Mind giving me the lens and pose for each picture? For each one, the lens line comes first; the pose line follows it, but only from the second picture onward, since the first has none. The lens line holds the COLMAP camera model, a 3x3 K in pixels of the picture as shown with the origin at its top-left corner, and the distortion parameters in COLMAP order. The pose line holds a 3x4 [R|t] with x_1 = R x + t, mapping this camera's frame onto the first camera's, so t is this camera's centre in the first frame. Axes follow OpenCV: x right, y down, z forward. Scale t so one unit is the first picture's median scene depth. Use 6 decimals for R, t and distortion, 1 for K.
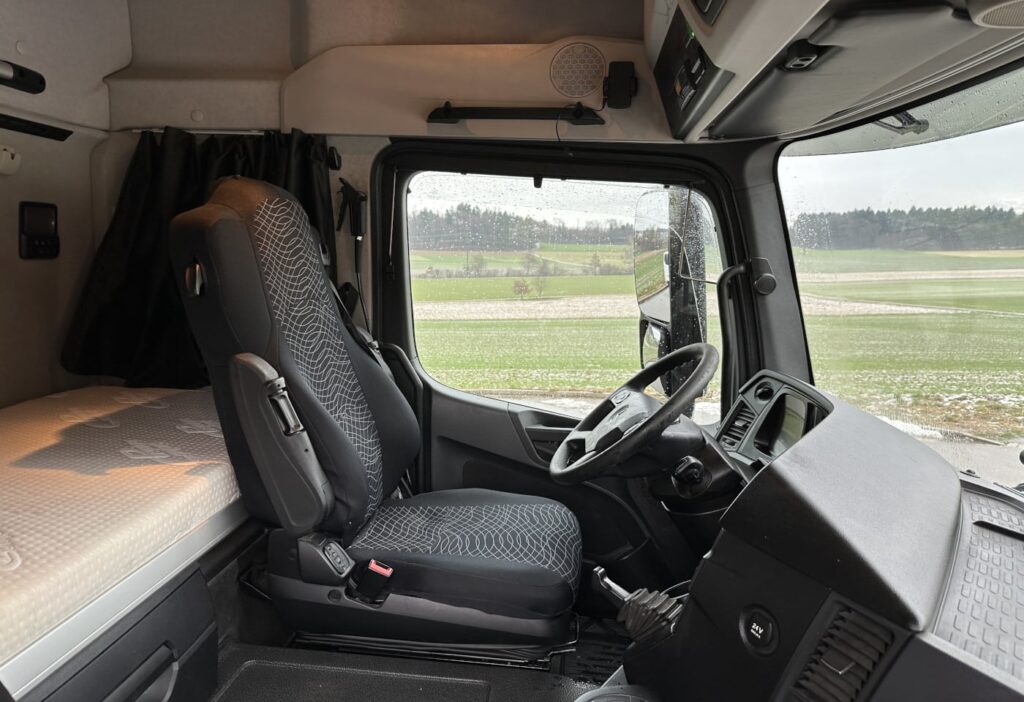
lens RADIAL K [[708.8, 0, 514.0], [0, 708.8, 388.9], [0, 0, 1]] dist [0.033754, -0.056451]
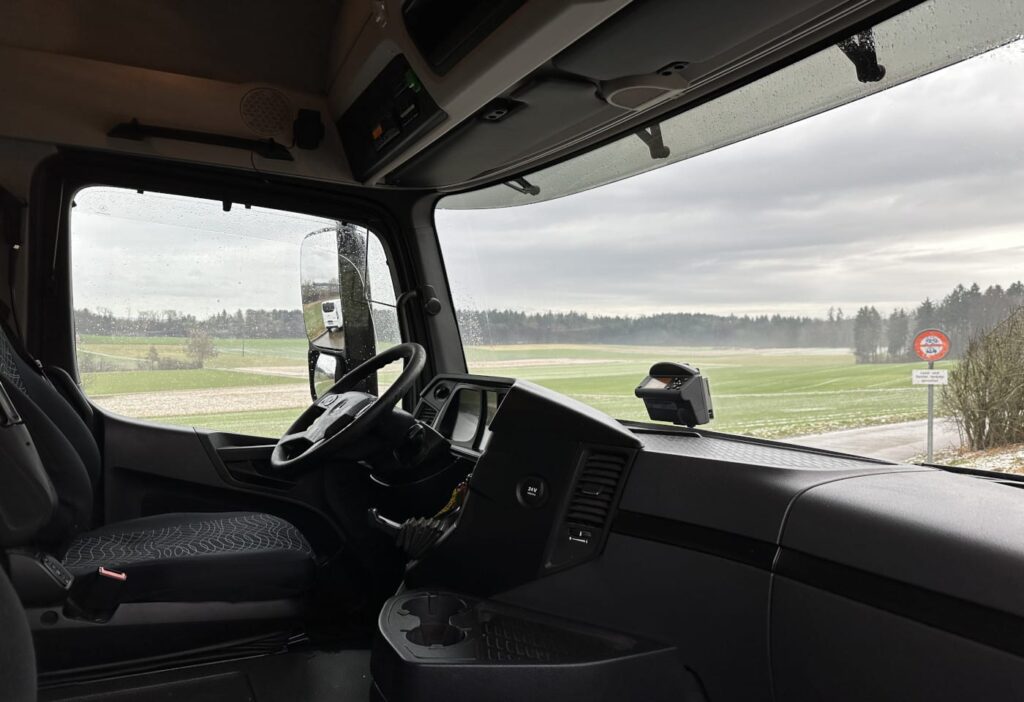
lens RADIAL K [[708.8, 0, 518.2], [0, 708.8, 376.5], [0, 0, 1]] dist [0.033754, -0.056451]
pose [[0.834549, -0.024800, 0.550375, -0.202126], [0.104319, 0.988028, -0.113662, 0.128351], [-0.540966, 0.152271, 0.827145, -0.071328]]
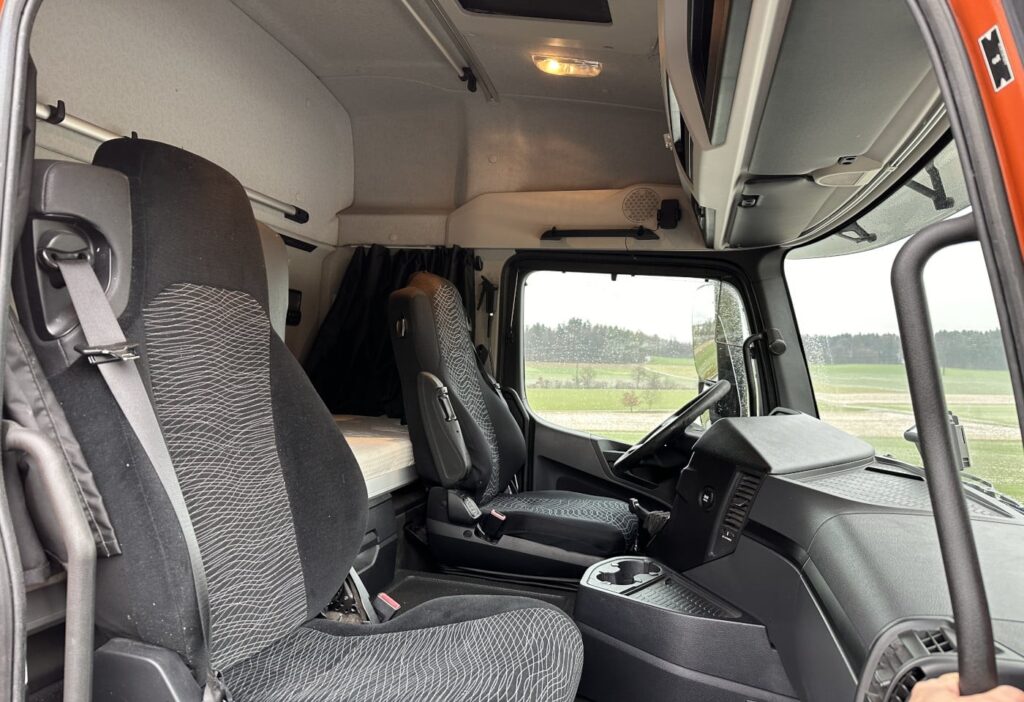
lens RADIAL K [[708.8, 0, 502.6], [0, 708.8, 366.6], [0, 0, 1]] dist [0.033754, -0.056451]
pose [[0.985625, 0.020041, -0.167753, 0.058585], [-0.050501, 0.982490, -0.179341, 0.170858], [0.161221, 0.185235, 0.969379, -0.439331]]
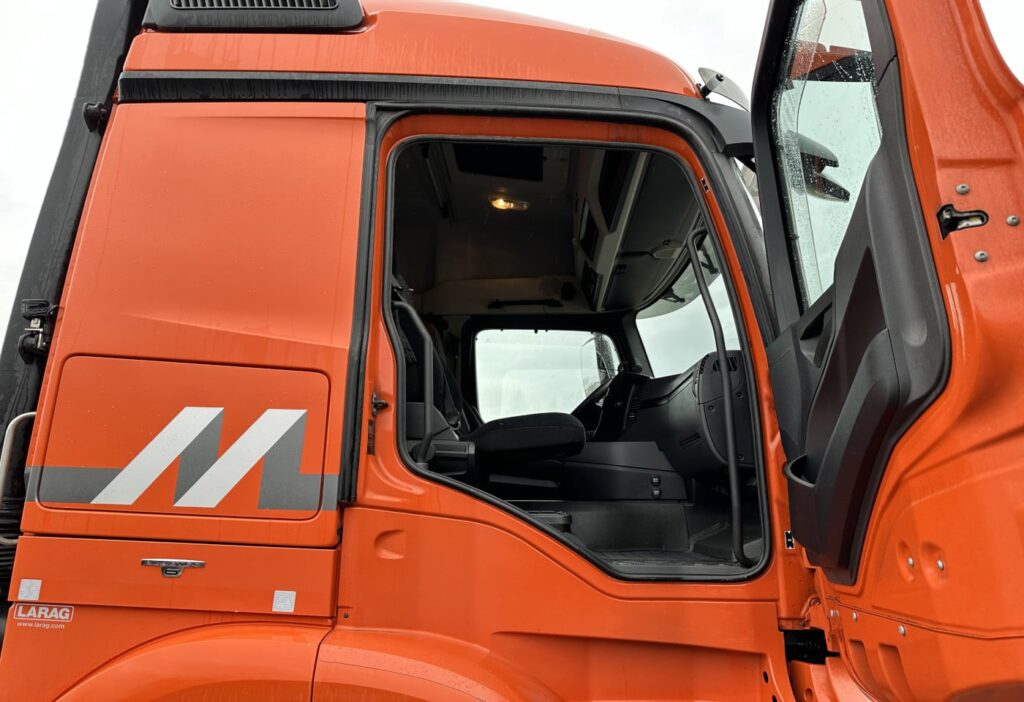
lens RADIAL K [[708.8, 0, 515.6], [0, 708.8, 349.2], [0, 0, 1]] dist [0.033754, -0.056451]
pose [[0.997377, -0.021297, 0.069174, -0.200307], [0.047322, 0.915037, -0.400585, 0.710064], [-0.054766, 0.402808, 0.913645, -1.121317]]
